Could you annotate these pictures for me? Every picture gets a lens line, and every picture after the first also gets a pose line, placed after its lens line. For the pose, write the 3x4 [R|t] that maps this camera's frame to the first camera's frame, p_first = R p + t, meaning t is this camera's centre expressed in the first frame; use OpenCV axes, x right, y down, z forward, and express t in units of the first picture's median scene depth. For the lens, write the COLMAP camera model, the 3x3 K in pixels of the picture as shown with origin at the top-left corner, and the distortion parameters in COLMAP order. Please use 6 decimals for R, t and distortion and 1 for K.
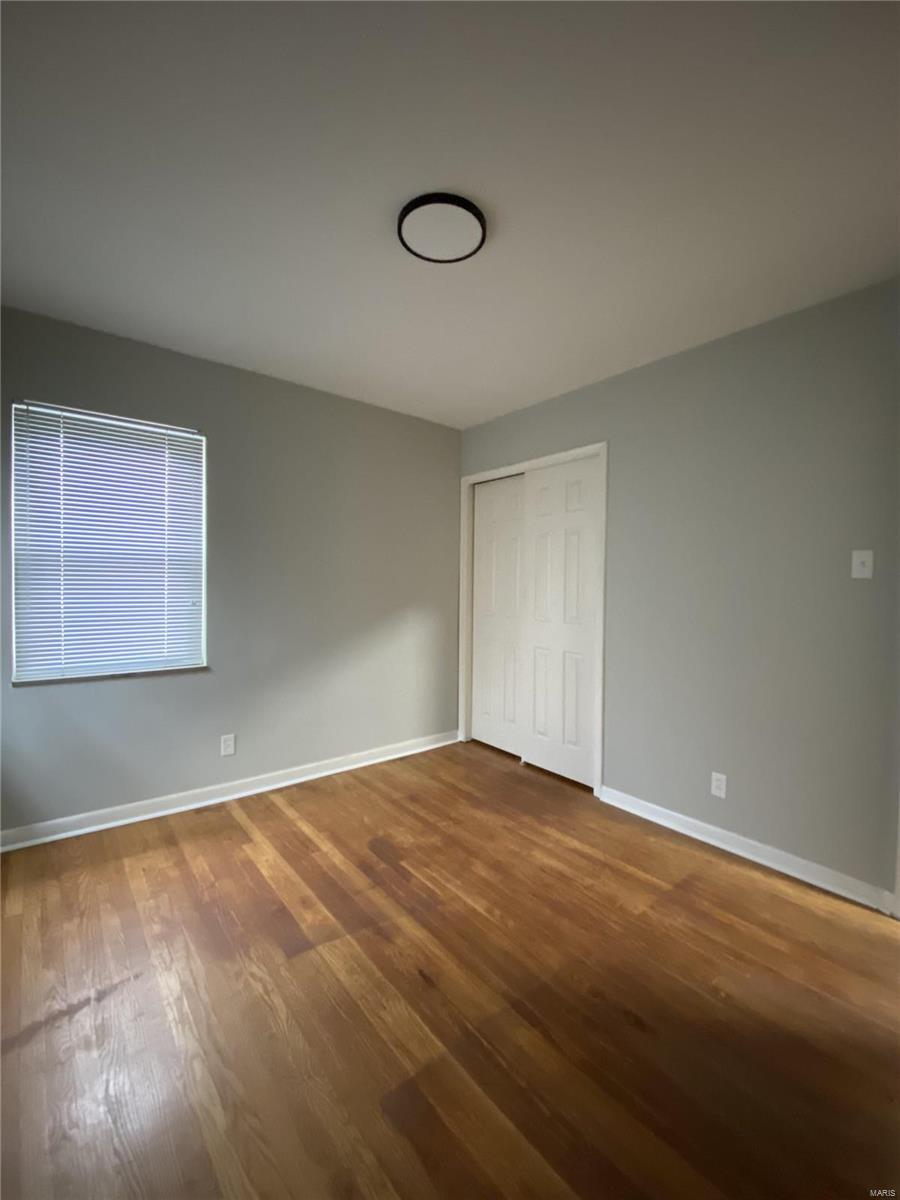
lens RADIAL K [[488.2, 0, 448.4], [0, 488.2, 593.4], [0, 0, 1]] dist [0.056752, -0.036014]
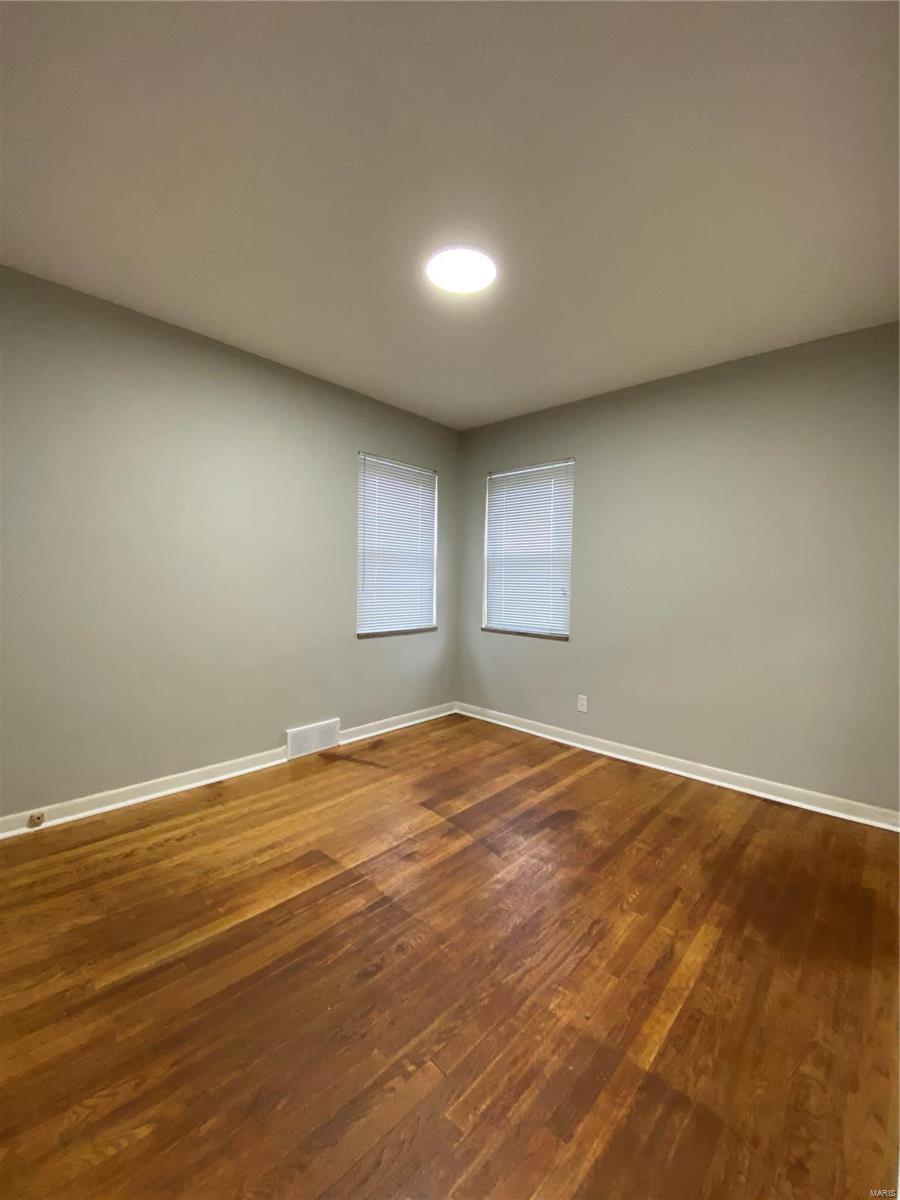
lens RADIAL K [[490.0, 0, 481.9], [0, 490.0, 599.1], [0, 0, 1]] dist [-0.000443, -0.000140]
pose [[0.204552, 0.028219, -0.978449, 0.803723], [-0.043449, 0.998861, 0.019724, 0.038191], [0.977891, 0.038478, 0.205545, 0.575704]]
